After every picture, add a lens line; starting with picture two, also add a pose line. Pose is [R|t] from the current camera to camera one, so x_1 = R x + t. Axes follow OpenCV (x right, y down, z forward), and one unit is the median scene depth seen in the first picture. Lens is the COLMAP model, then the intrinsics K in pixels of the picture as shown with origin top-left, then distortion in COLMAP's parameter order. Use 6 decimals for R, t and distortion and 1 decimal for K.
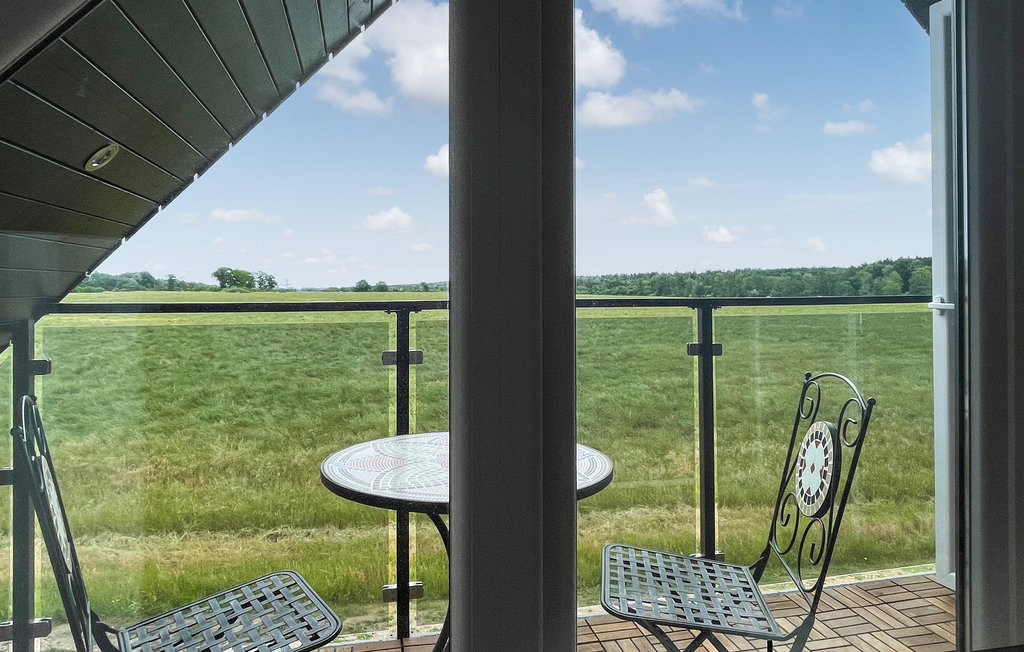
lens RADIAL K [[660.0, 0, 516.5], [0, 660.0, 287.6], [0, 0, 1]] dist [0.009557, -0.001193]
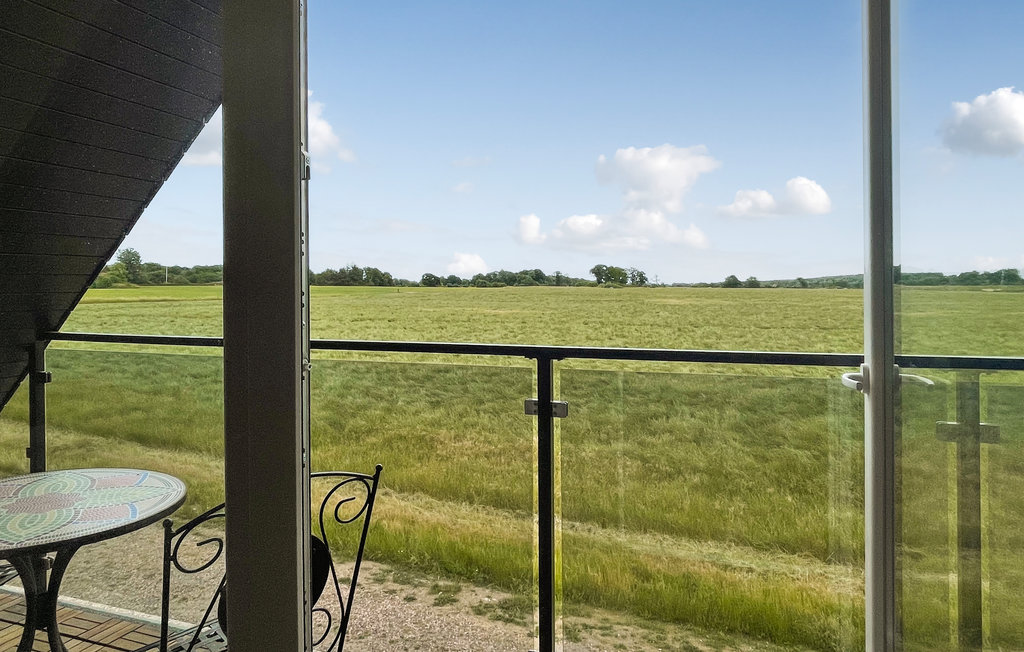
lens RADIAL K [[660.0, 0, 516.5], [0, 660.0, 287.6], [0, 0, 1]] dist [0.009557, -0.001193]
pose [[0.855380, 0.005753, -0.517968, 0.151807], [-0.002315, 0.999971, 0.007284, -0.014514], [0.517995, -0.005032, 0.855369, 0.059078]]
